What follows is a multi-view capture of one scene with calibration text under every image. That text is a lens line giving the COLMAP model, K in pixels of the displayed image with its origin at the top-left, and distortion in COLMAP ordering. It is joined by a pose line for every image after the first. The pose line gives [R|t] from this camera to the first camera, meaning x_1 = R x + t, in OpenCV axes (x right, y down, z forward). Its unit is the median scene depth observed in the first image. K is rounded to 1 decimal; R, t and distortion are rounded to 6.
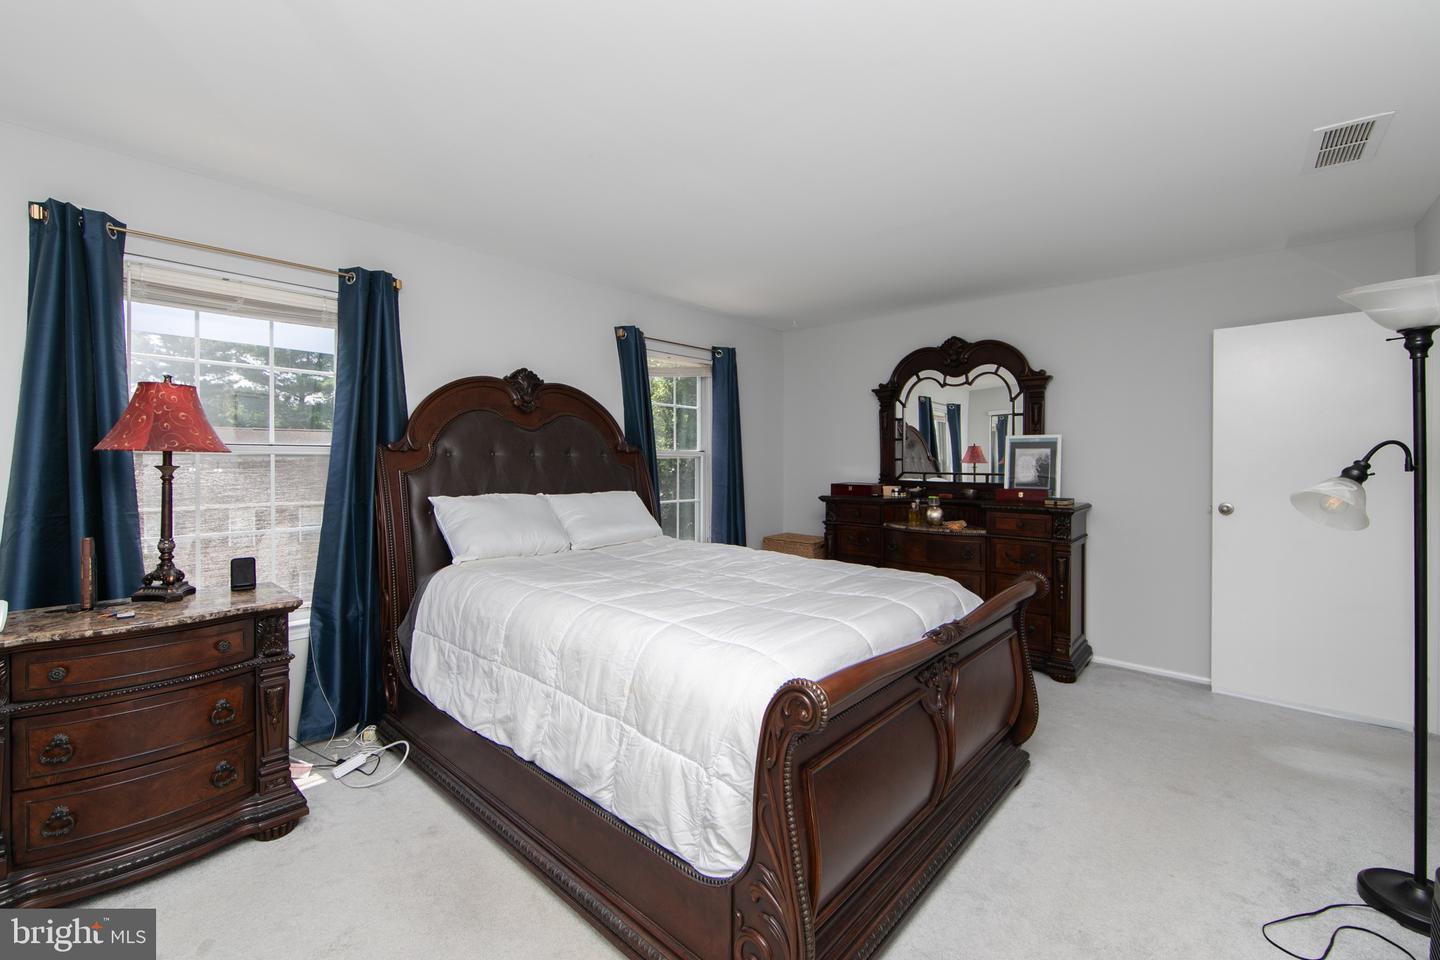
lens RADIAL K [[585.3, 0, 716.9], [0, 585.3, 463.8], [0, 0, 1]] dist [0.000093, -0.000004]
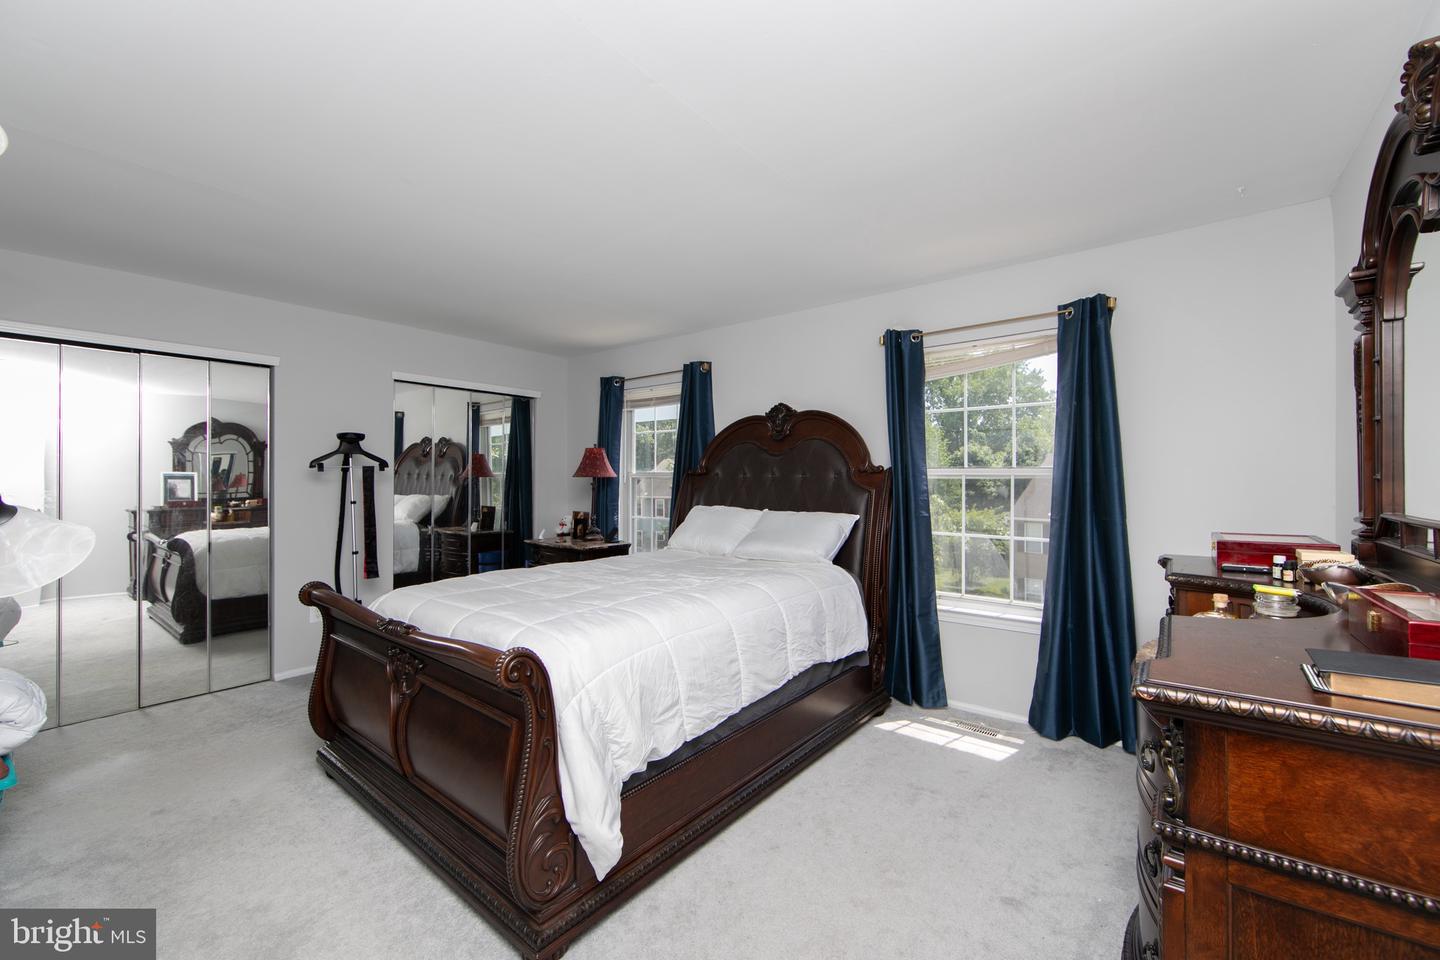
lens RADIAL K [[588.3, 0, 720.0], [0, 588.3, 480.0], [0, 0, 1]] dist [-0.000501, -0.000022]
pose [[0.065647, 0.003170, -0.997838, 0.916177], [-0.005120, 0.999983, 0.002840, -0.010999], [0.997830, 0.004922, 0.065662, 0.859323]]
